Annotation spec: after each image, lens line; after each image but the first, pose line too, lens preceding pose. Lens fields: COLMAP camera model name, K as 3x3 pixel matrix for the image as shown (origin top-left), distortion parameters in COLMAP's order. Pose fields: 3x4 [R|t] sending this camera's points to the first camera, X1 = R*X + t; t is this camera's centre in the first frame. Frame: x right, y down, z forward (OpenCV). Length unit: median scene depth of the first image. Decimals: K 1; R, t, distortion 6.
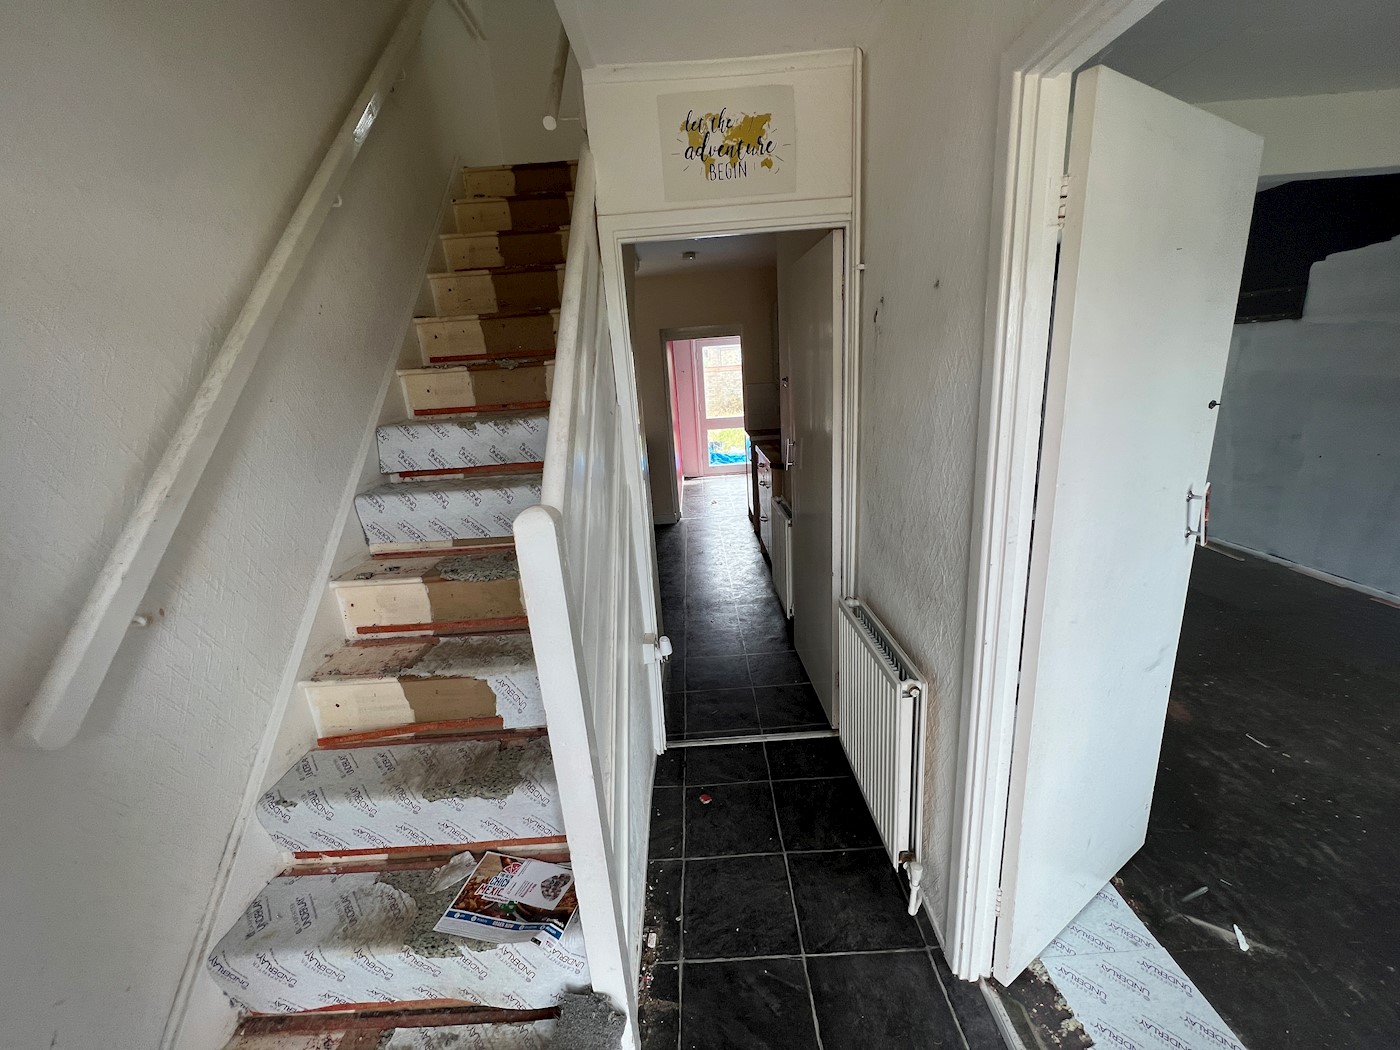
lens RADIAL K [[558.5, 0, 700.0], [0, 558.5, 525.0], [0, 0, 1]] dist [0.001871, 0.000200]
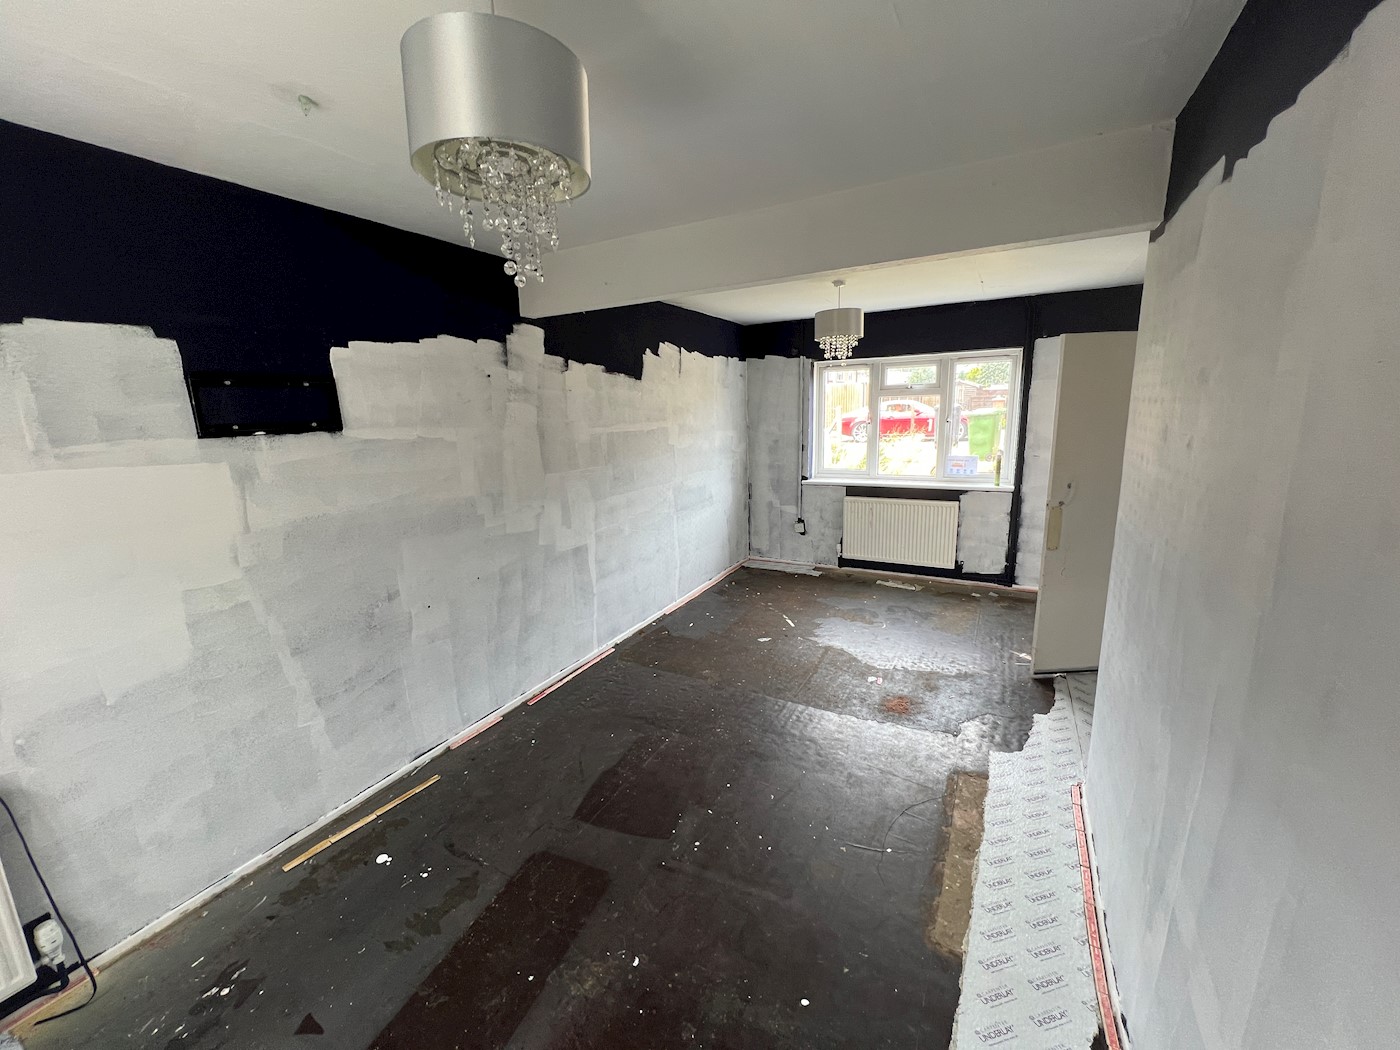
lens RADIAL K [[558.5, 0, 700.0], [0, 558.5, 525.0], [0, 0, 1]] dist [0.001871, 0.000200]
pose [[-0.865902, -0.009753, 0.500119, 0.411729], [0.215039, 0.895450, 0.389780, -0.441081], [-0.451633, 0.445056, -0.773274, 1.379858]]
